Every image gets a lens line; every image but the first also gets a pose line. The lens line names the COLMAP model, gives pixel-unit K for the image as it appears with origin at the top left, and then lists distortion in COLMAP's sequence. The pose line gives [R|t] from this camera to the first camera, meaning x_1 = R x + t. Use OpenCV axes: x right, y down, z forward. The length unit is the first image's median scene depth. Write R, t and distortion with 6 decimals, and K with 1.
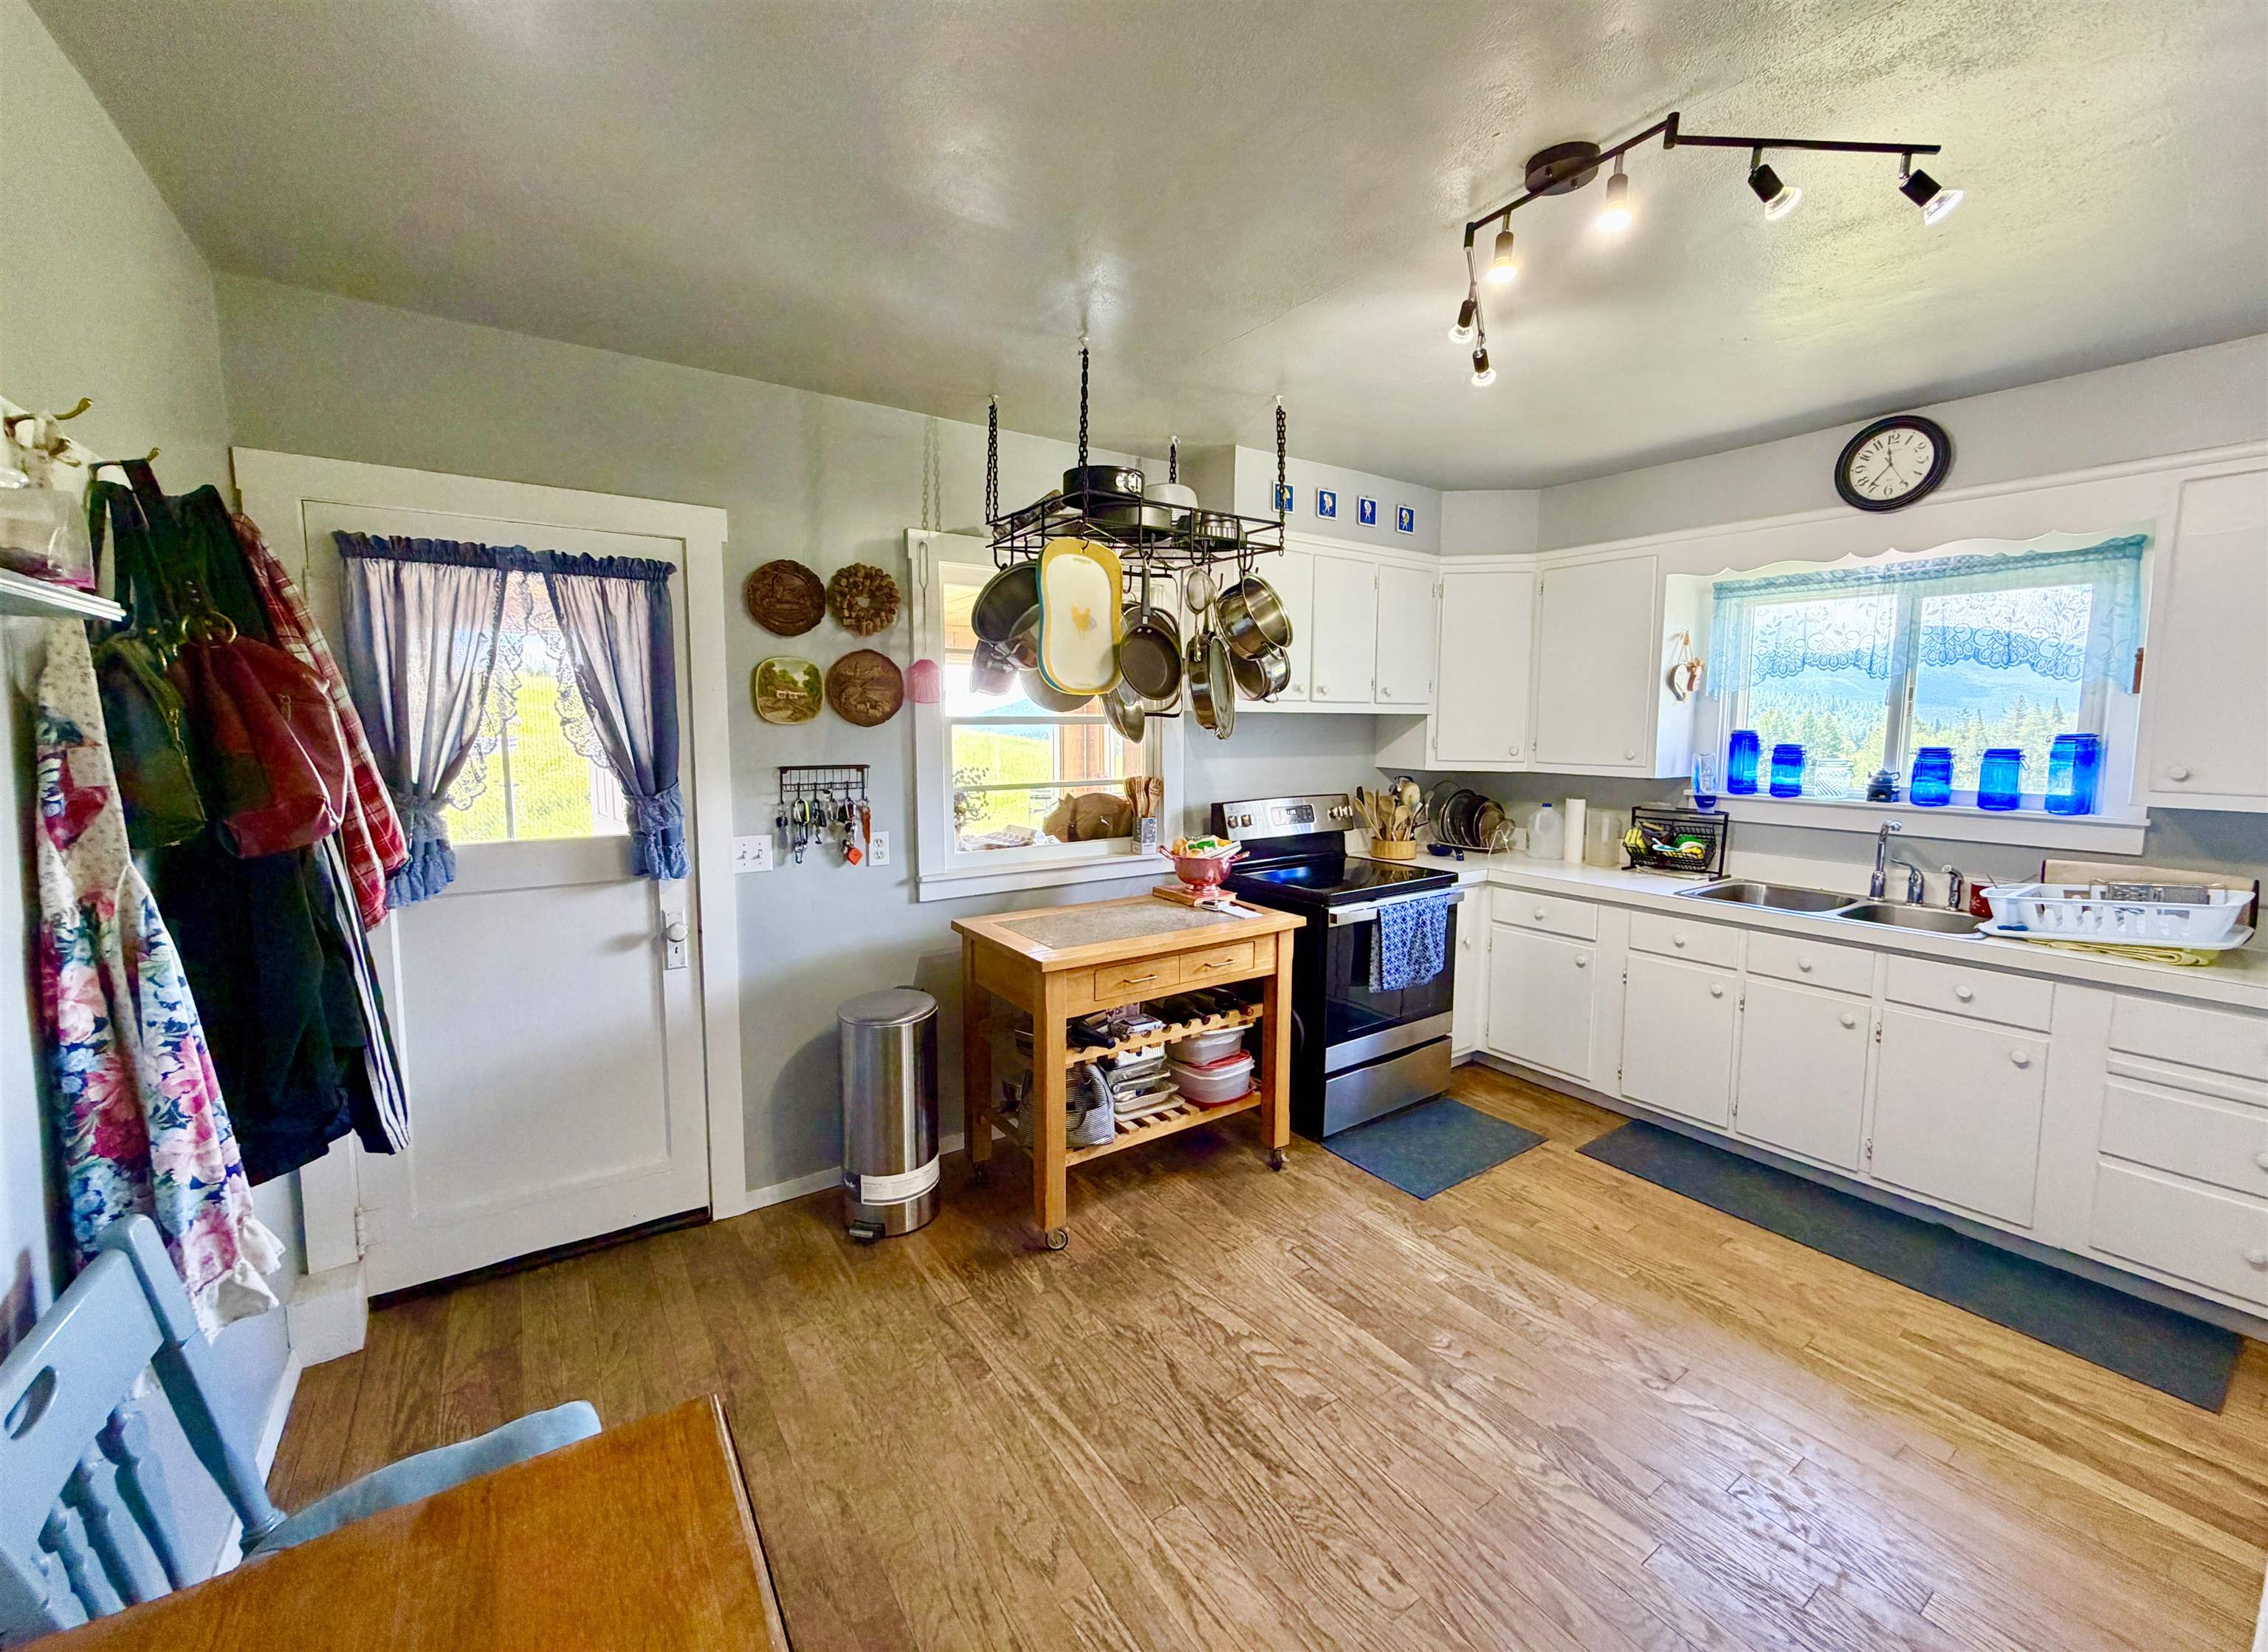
lens RADIAL K [[903.3, 0, 1137.8], [0, 903.3, 804.5], [0, 0, 1]] dist [0.001561, -0.000327]
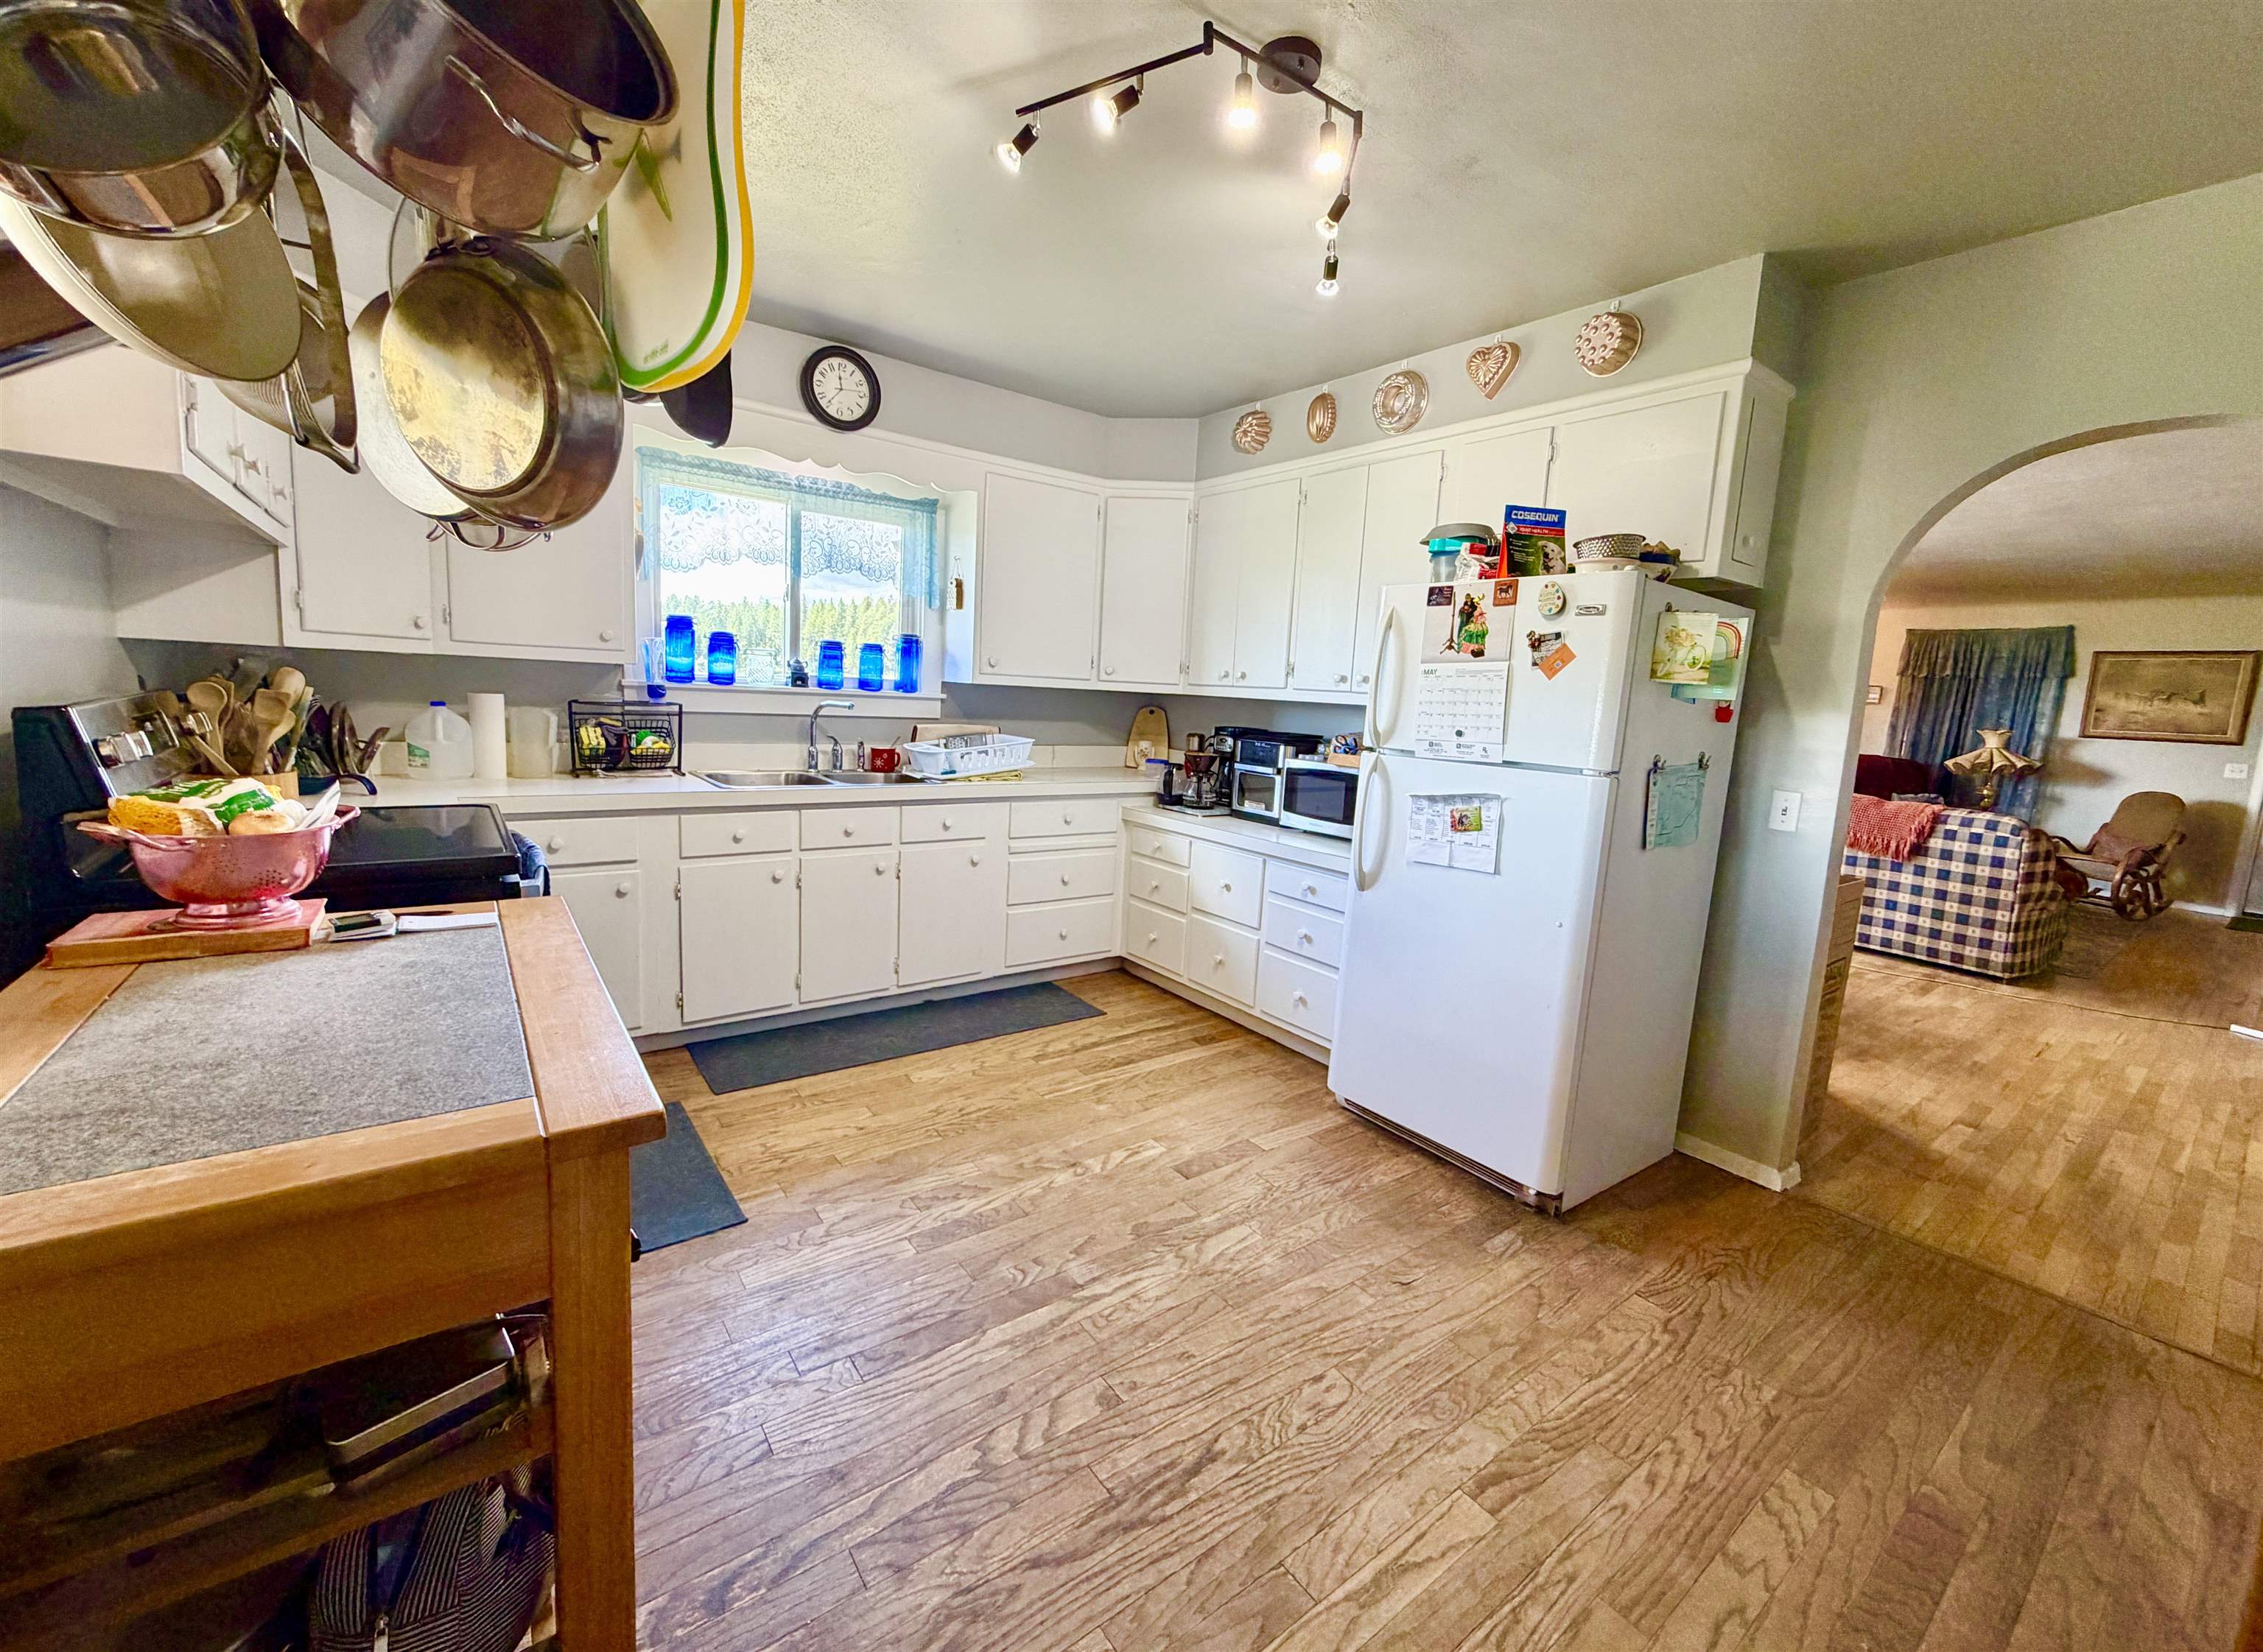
lens RADIAL K [[900.0, 0, 1128.1], [0, 900.0, 805.7], [0, 0, 1]] dist [0.000955, 0.000124]
pose [[-0.030601, -0.135044, 0.990367, -0.396127], [0.040712, 0.989840, 0.136230, 0.008350], [-0.998702, 0.044488, -0.024793, 0.707142]]
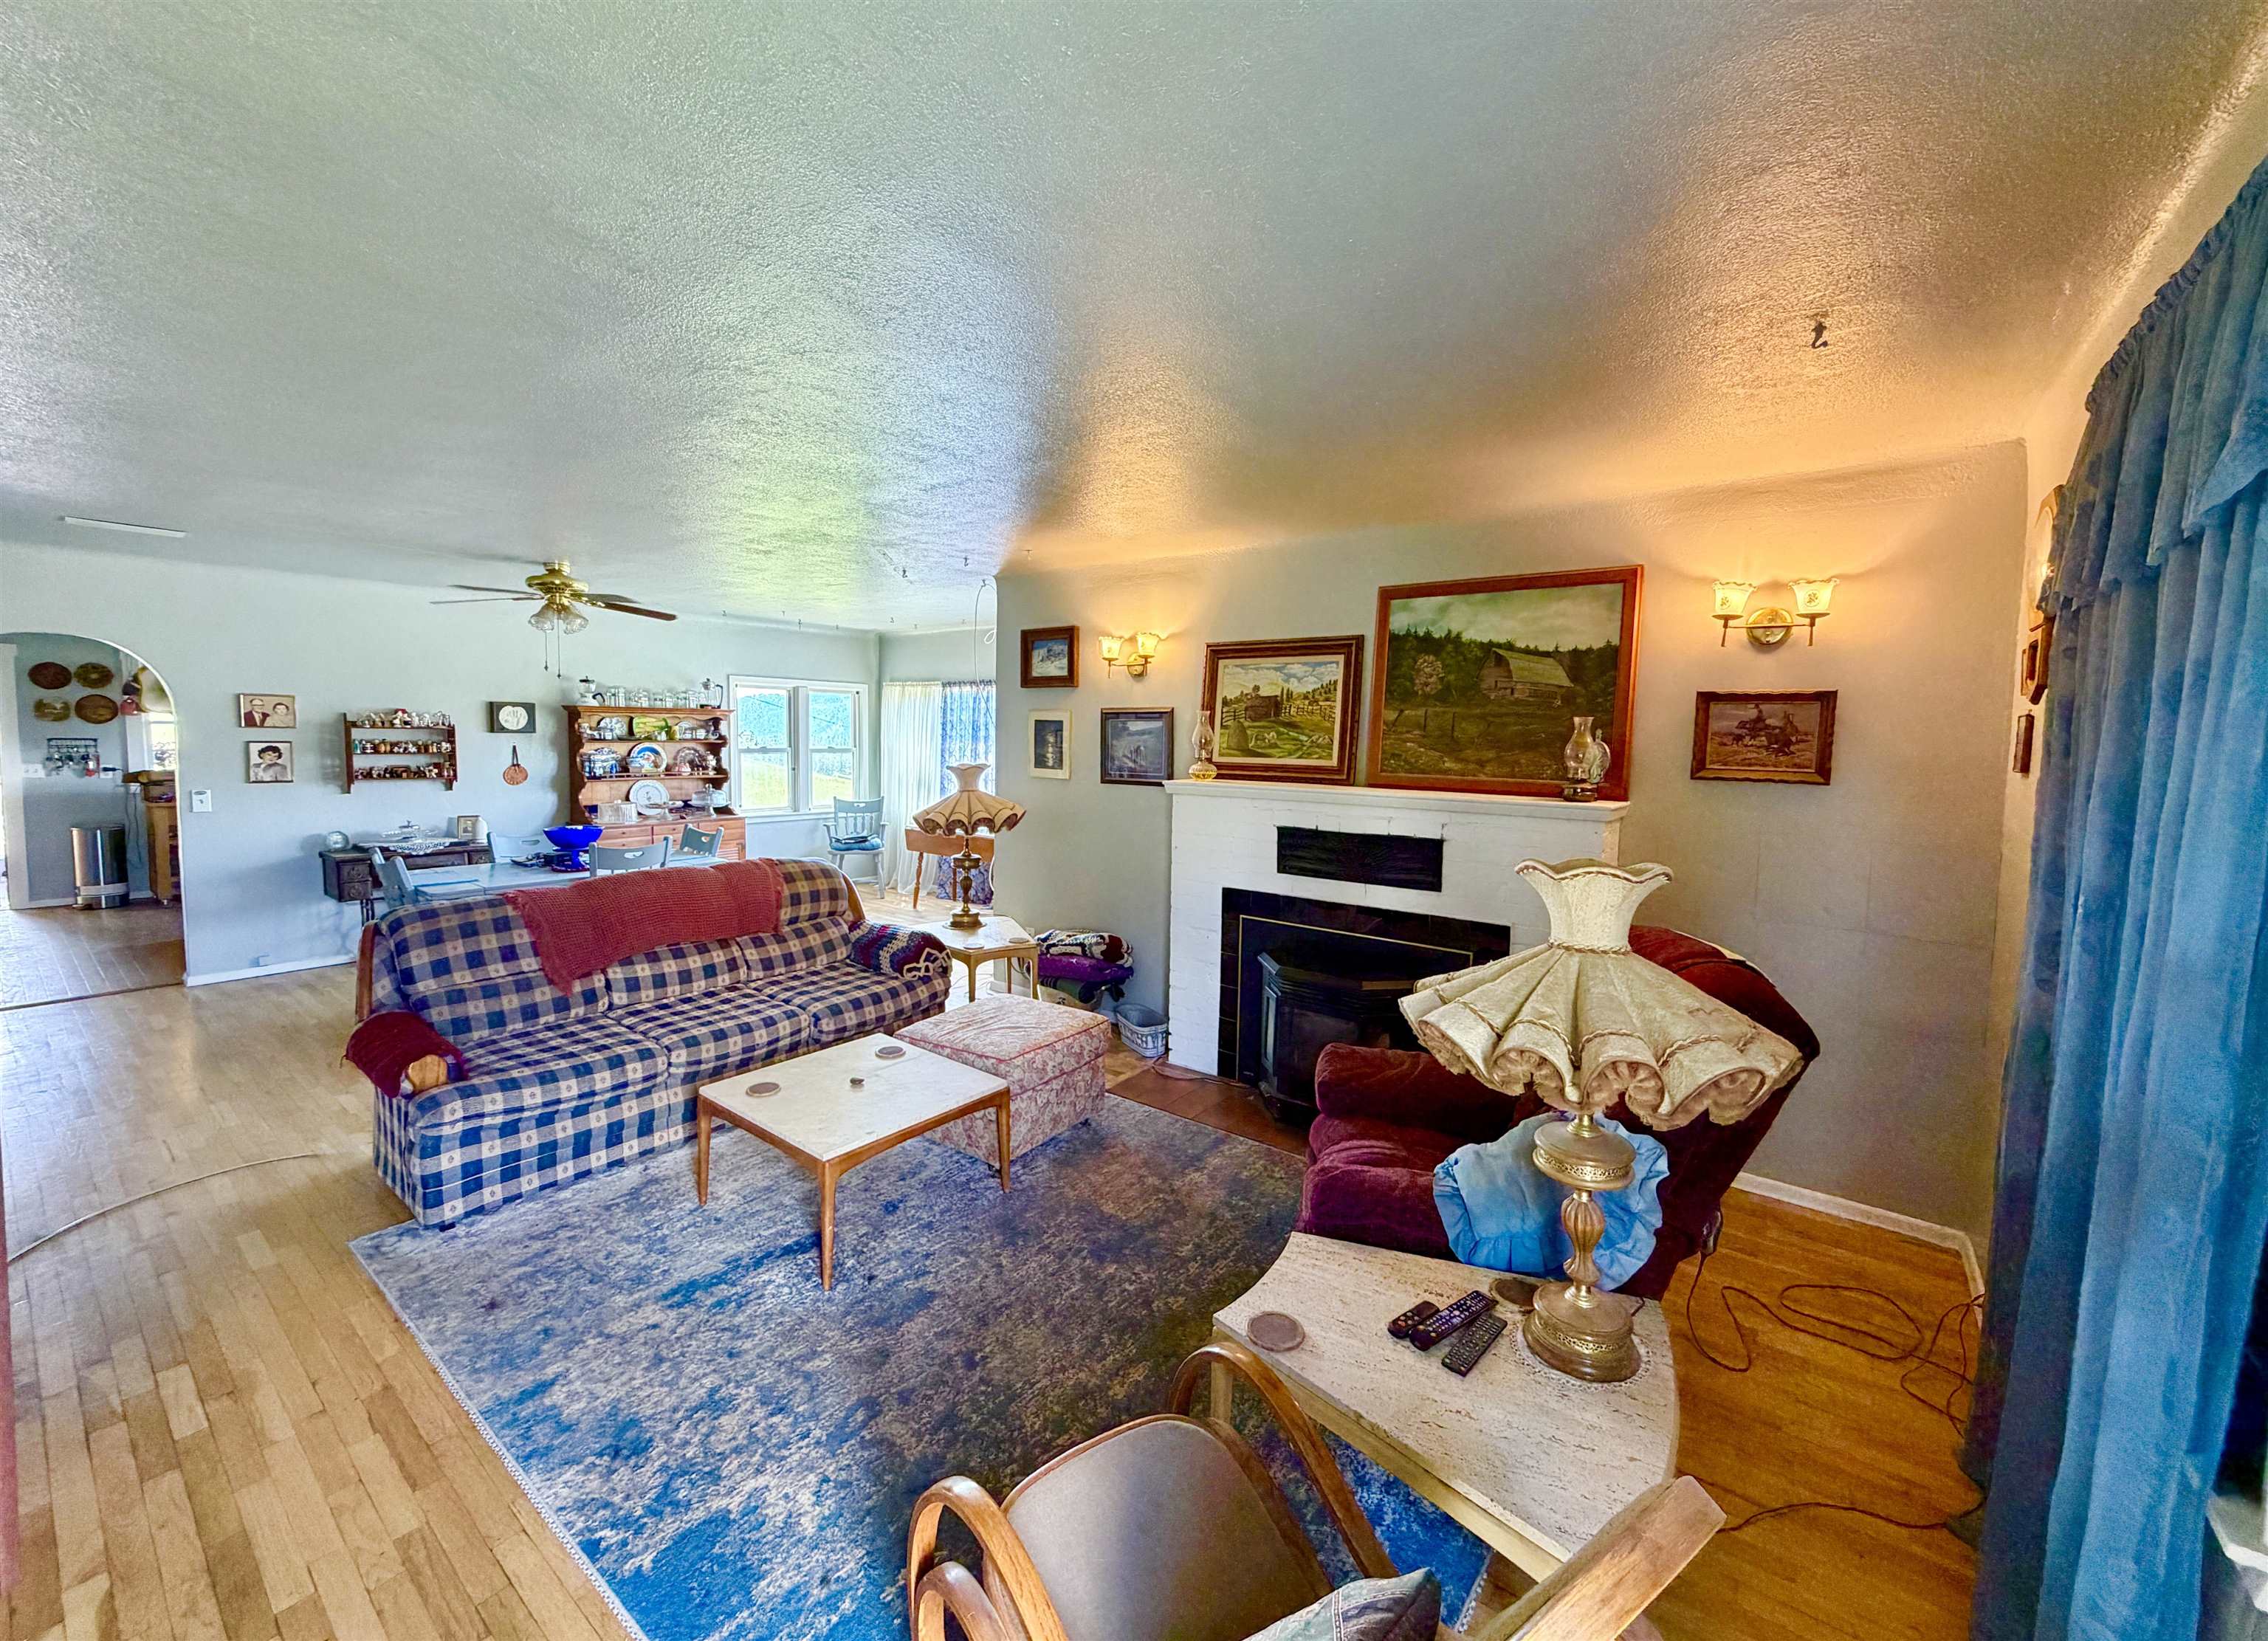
lens RADIAL K [[903.1, 0, 1137.8], [0, 903.1, 799.0], [0, 0, 1]] dist [0.001561, -0.000327]
pose [[0.952609, -0.010931, 0.304002, 1.969249], [0.015880, 0.999778, -0.013813, 0.238943], [-0.303783, 0.017986, 0.952571, -2.670735]]
